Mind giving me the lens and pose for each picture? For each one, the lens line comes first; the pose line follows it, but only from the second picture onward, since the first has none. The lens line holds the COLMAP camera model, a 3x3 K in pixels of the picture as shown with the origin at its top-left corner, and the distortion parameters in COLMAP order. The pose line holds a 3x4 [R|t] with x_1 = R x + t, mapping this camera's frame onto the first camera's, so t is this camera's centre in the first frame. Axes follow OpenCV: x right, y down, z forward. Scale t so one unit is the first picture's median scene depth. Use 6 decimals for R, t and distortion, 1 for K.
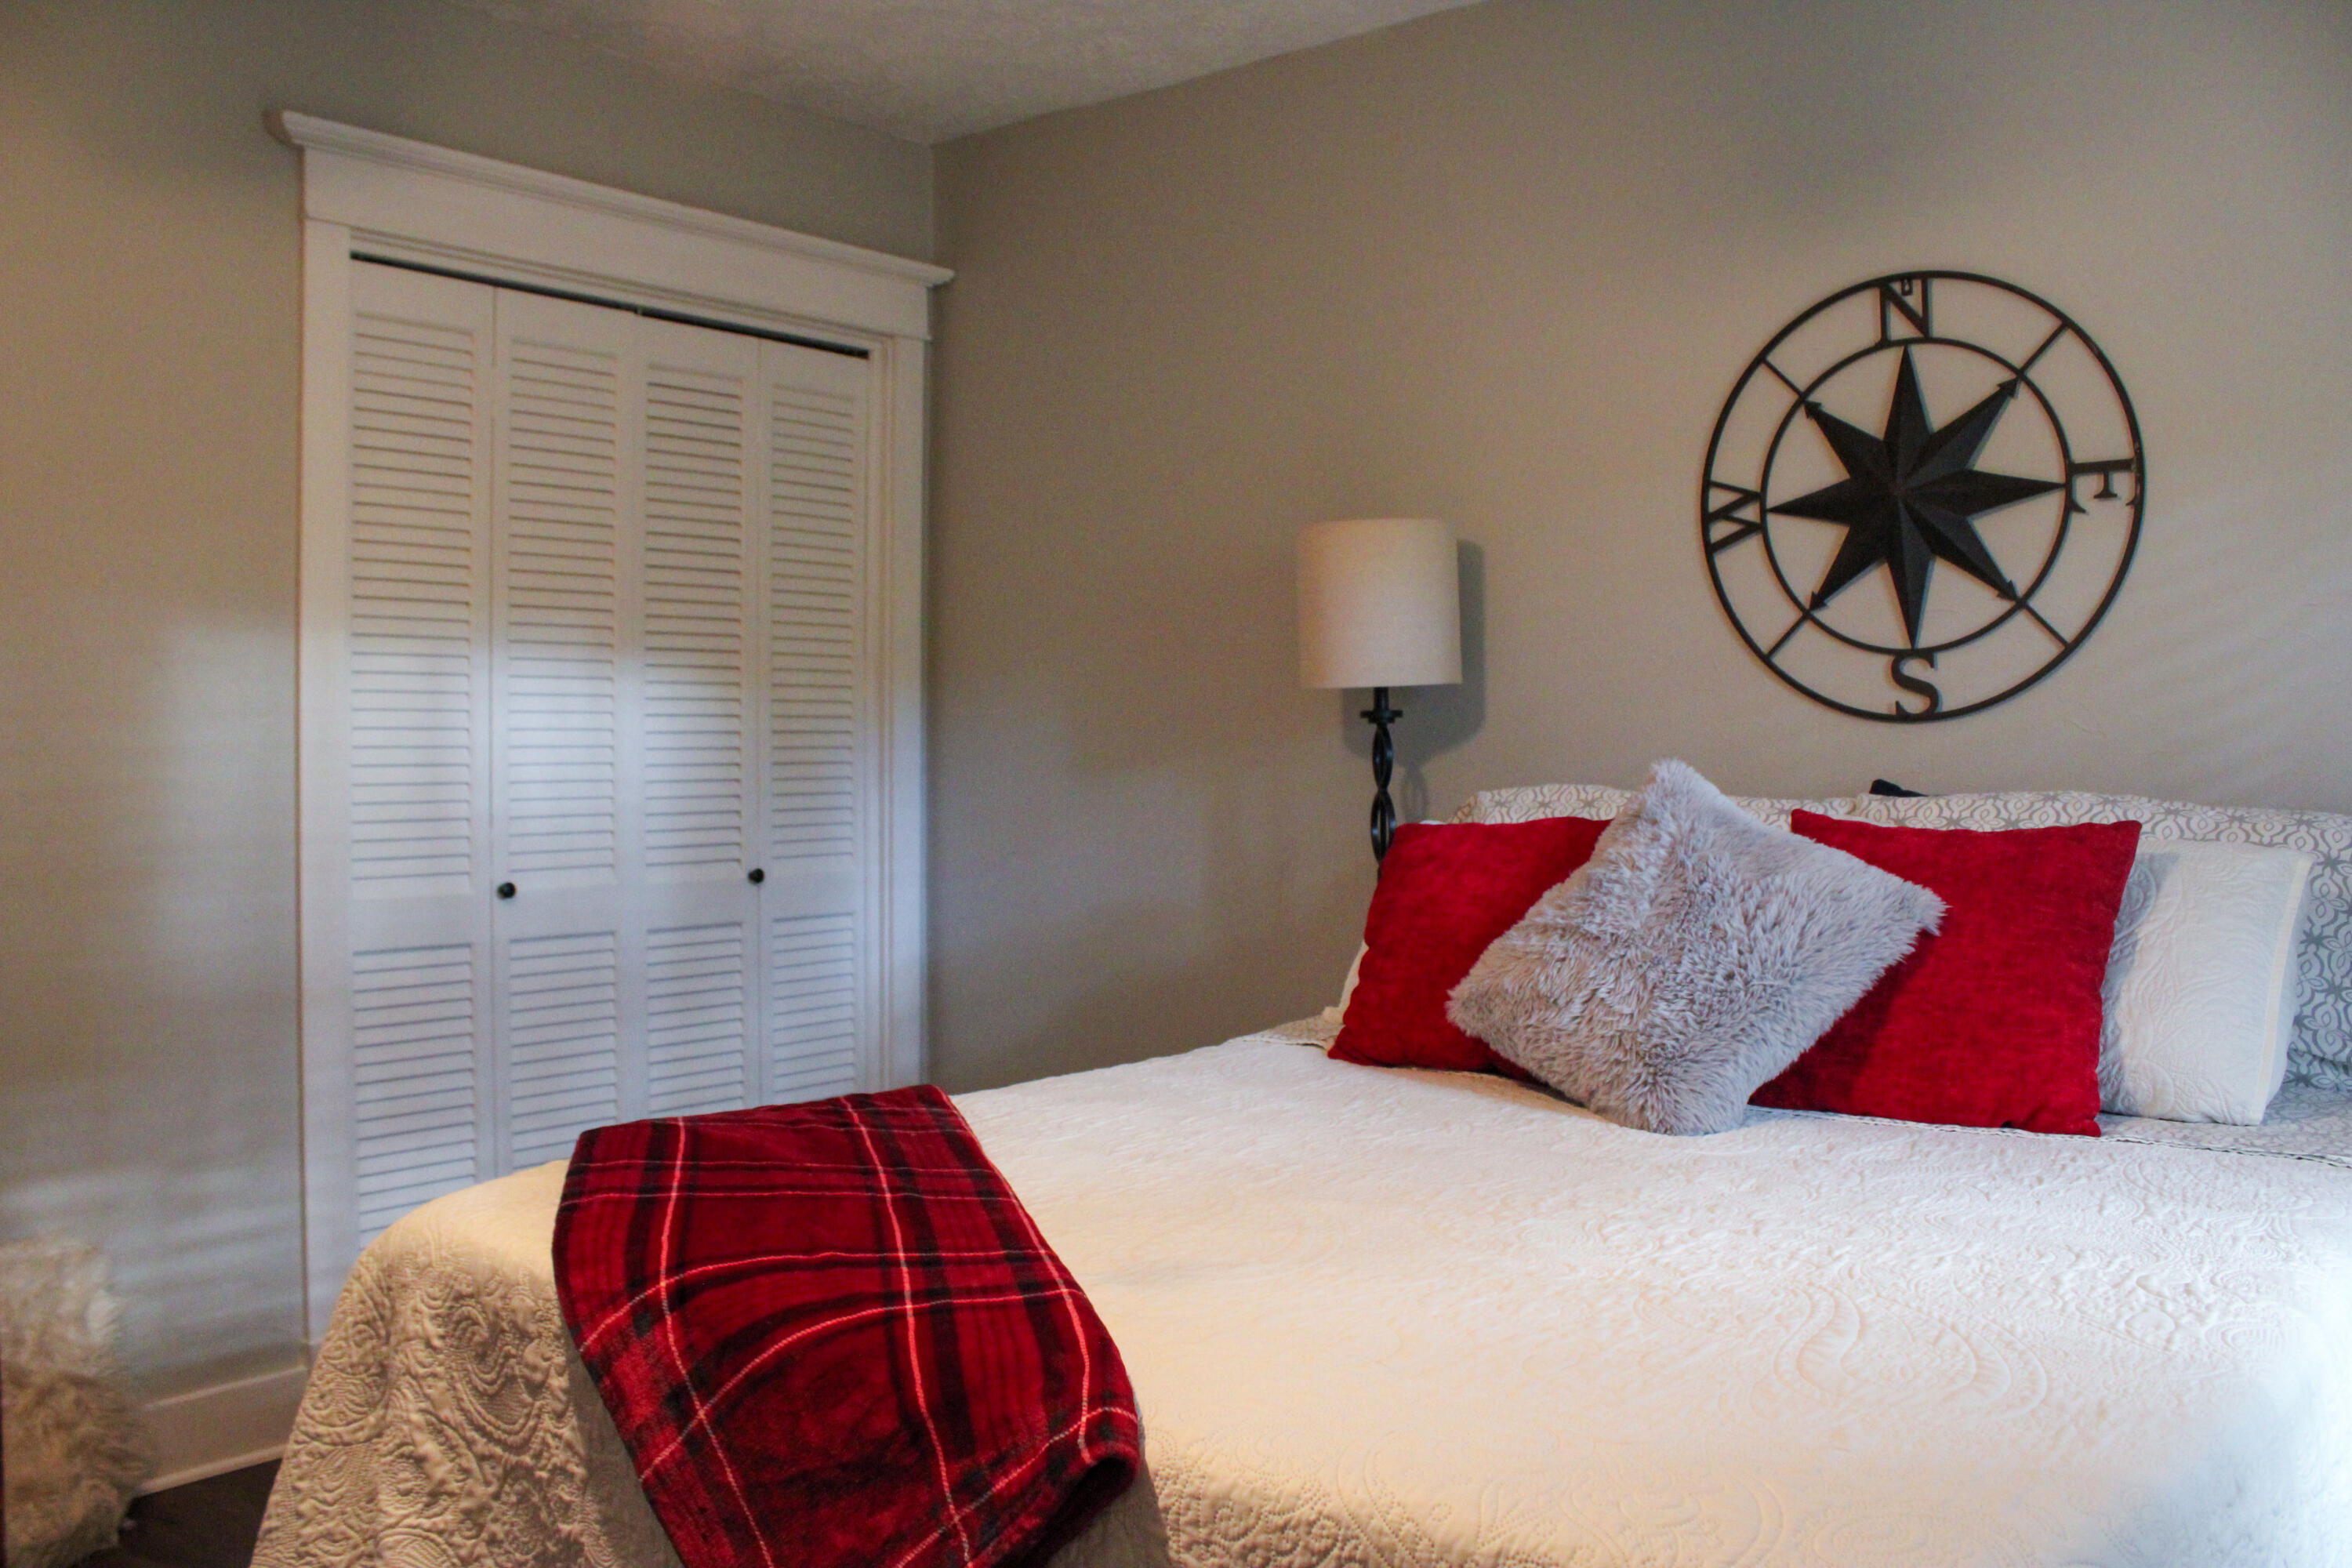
lens RADIAL K [[2027.9, 0, 1179.2], [0, 2027.9, 770.8], [0, 0, 1]] dist [-0.079239, -0.000646]
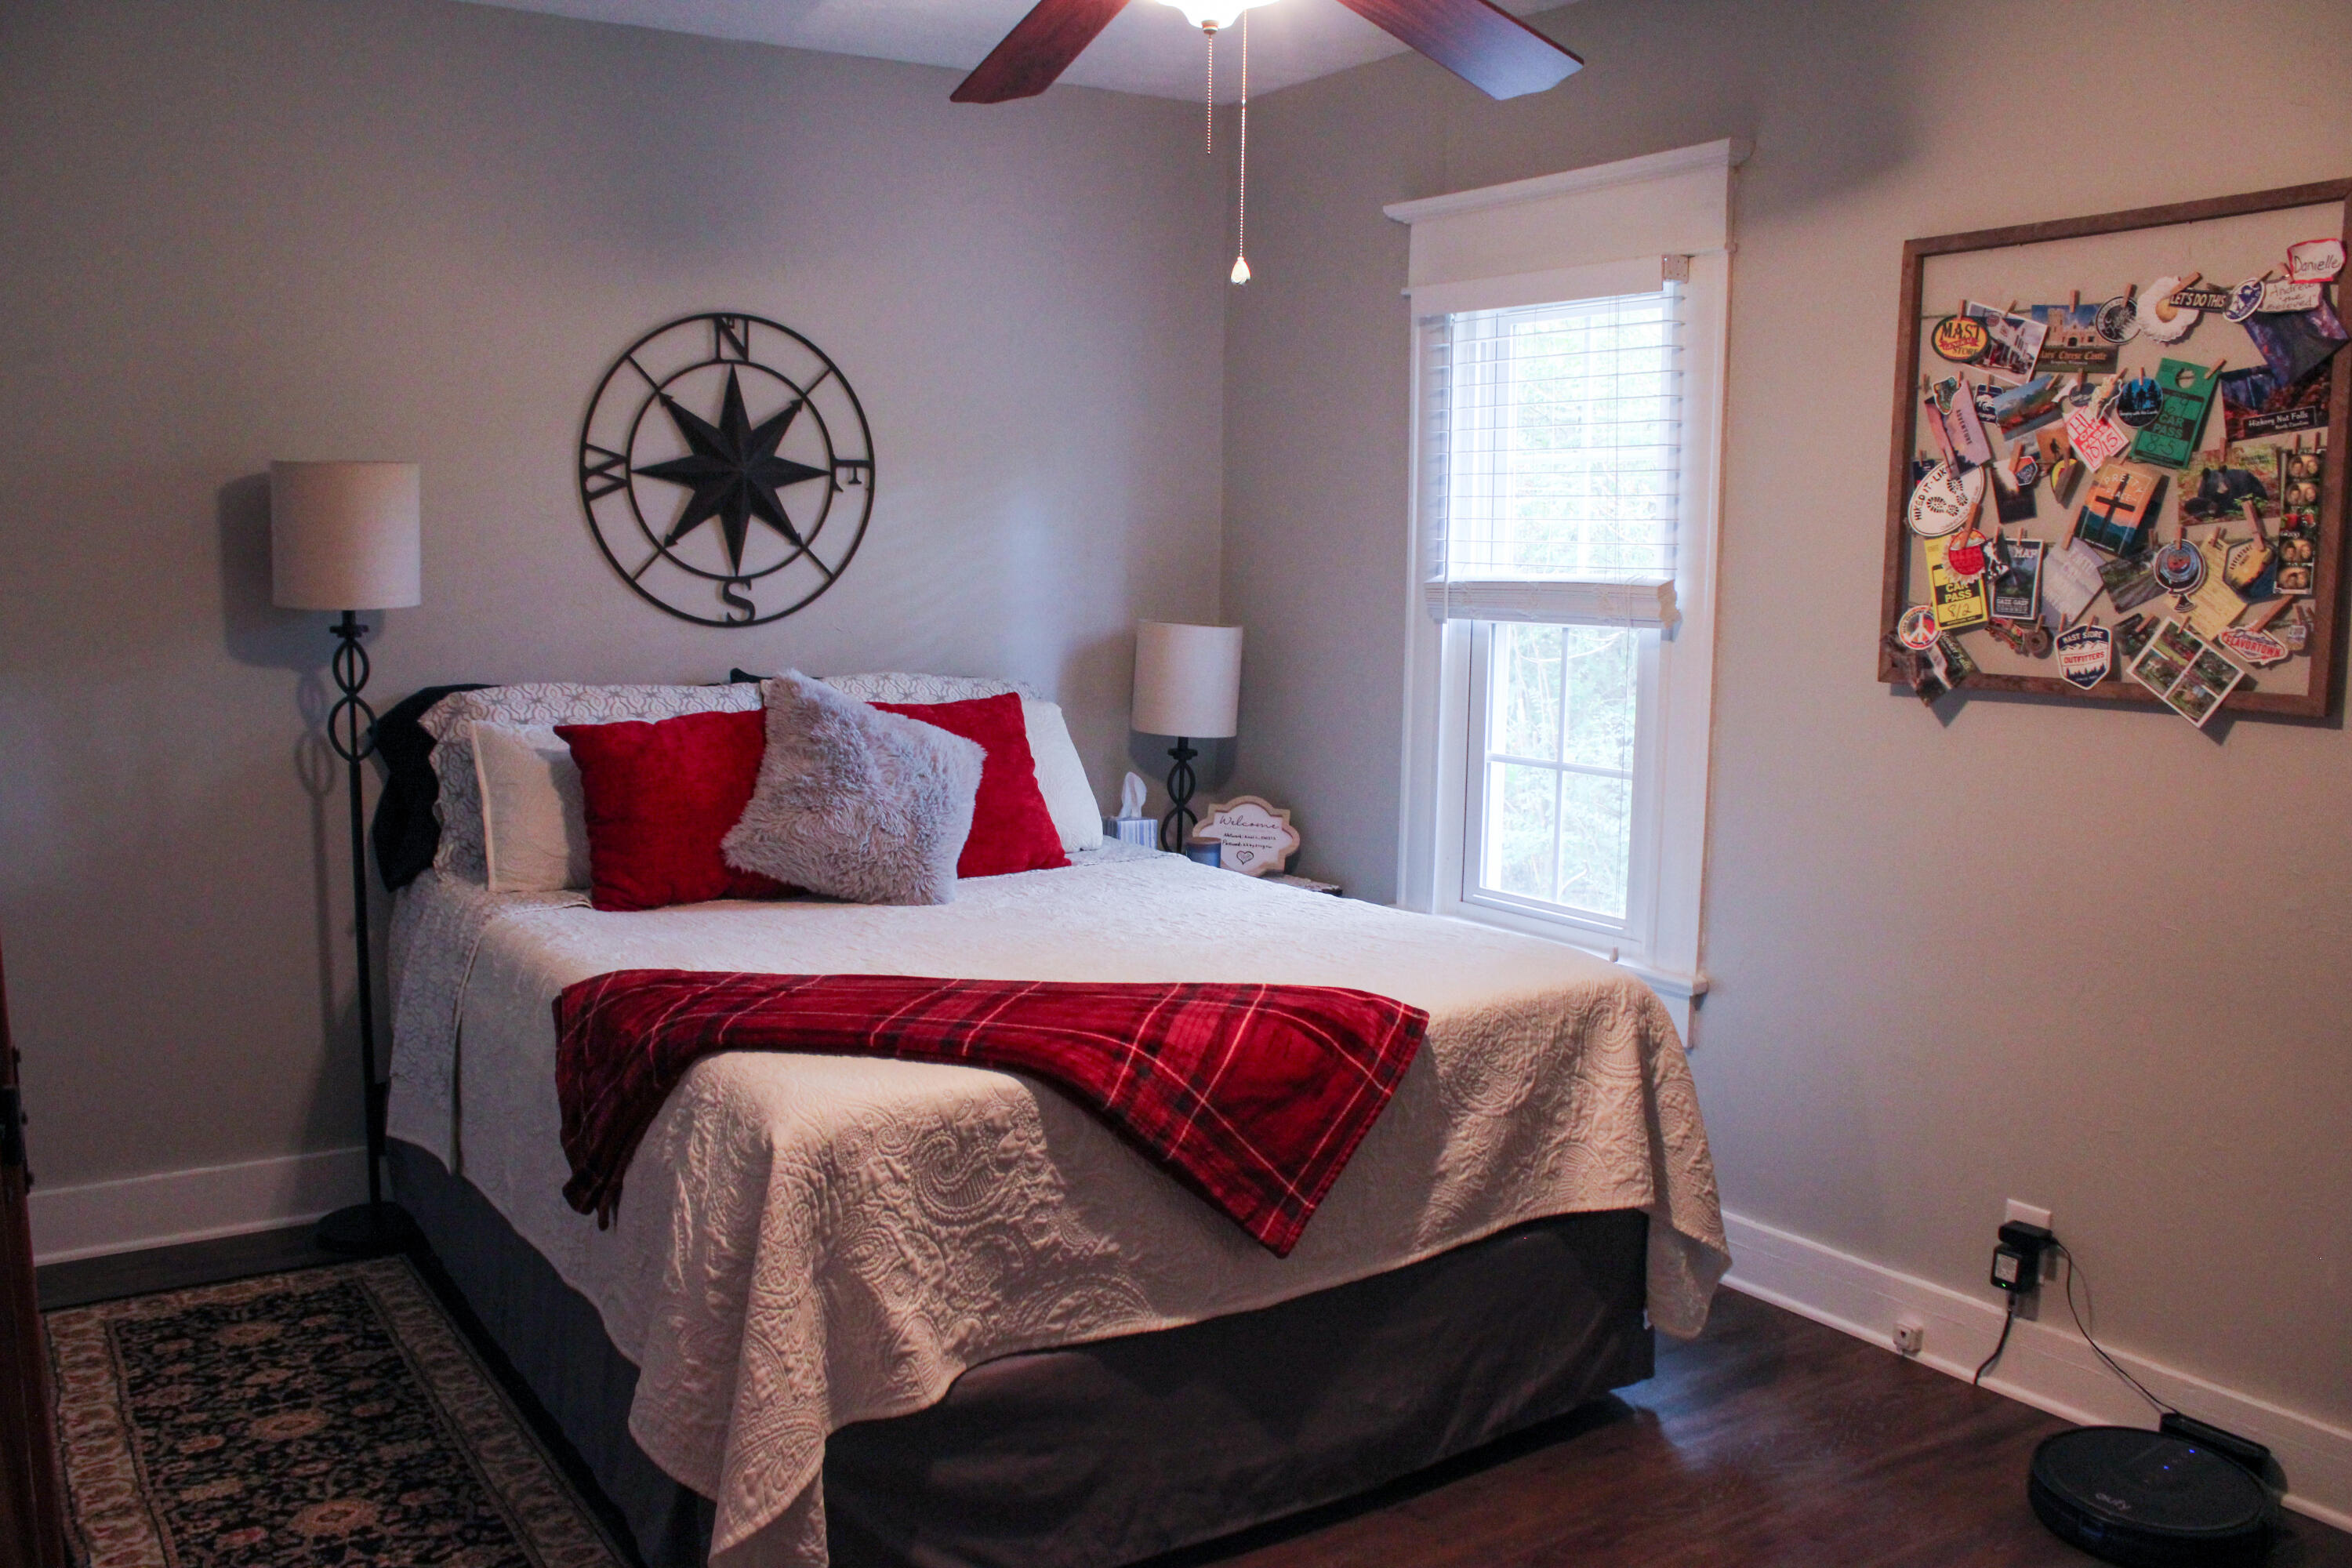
lens RADIAL K [[2027.9, 0, 1179.9], [0, 2027.9, 791.7], [0, 0, 1]] dist [-0.079239, -0.000646]
pose [[0.287877, -0.112707, 0.951012, -0.954202], [0.003412, 0.993165, 0.116670, -0.075754], [-0.957661, -0.030341, 0.286294, 0.269246]]
